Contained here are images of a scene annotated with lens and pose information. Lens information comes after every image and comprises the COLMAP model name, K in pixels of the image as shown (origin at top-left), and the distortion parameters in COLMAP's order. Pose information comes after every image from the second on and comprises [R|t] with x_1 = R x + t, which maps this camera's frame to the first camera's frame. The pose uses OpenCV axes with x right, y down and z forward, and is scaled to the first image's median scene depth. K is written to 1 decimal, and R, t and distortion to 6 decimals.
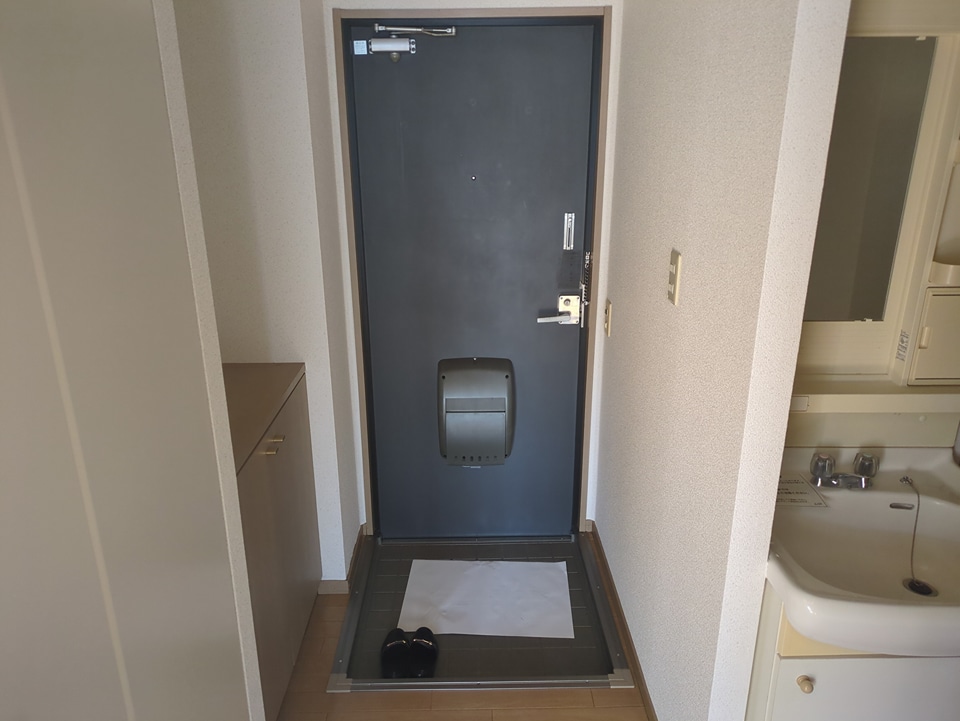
lens RADIAL K [[720.8, 0, 480.0], [0, 720.8, 360.5], [0, 0, 1]] dist [0.031359, -0.013505]
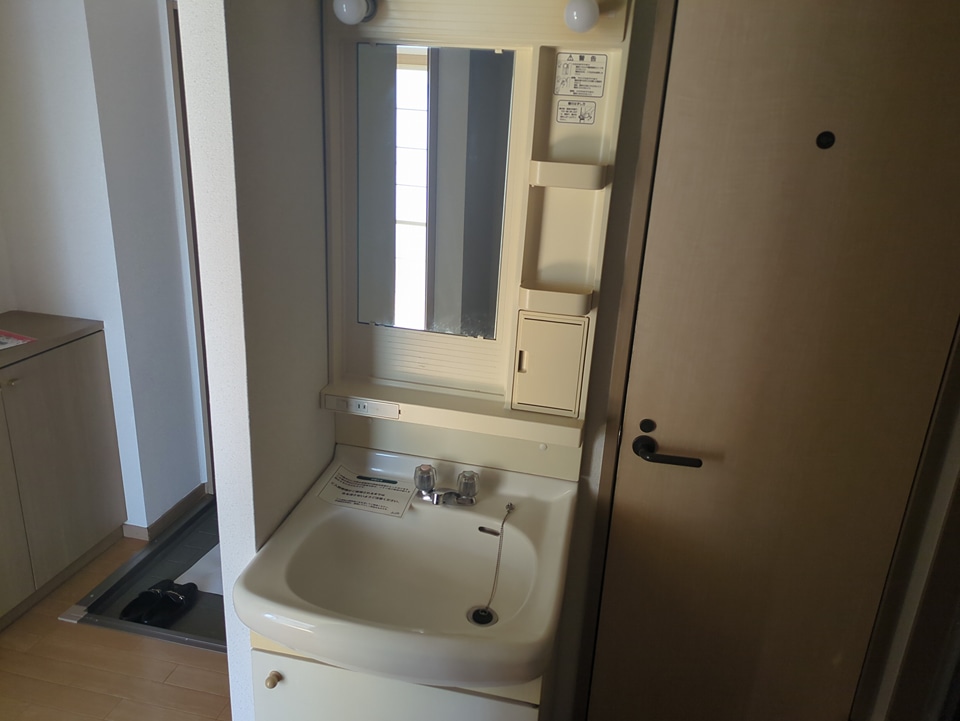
lens RADIAL K [[720.8, 0, 480.0], [0, 720.8, 360.5], [0, 0, 1]] dist [0.031359, -0.013505]
pose [[0.972142, 0.129892, -0.195109, 0.724229], [-0.129519, 0.991468, 0.014726, -0.038574], [0.195357, 0.010954, 0.980671, 0.046262]]
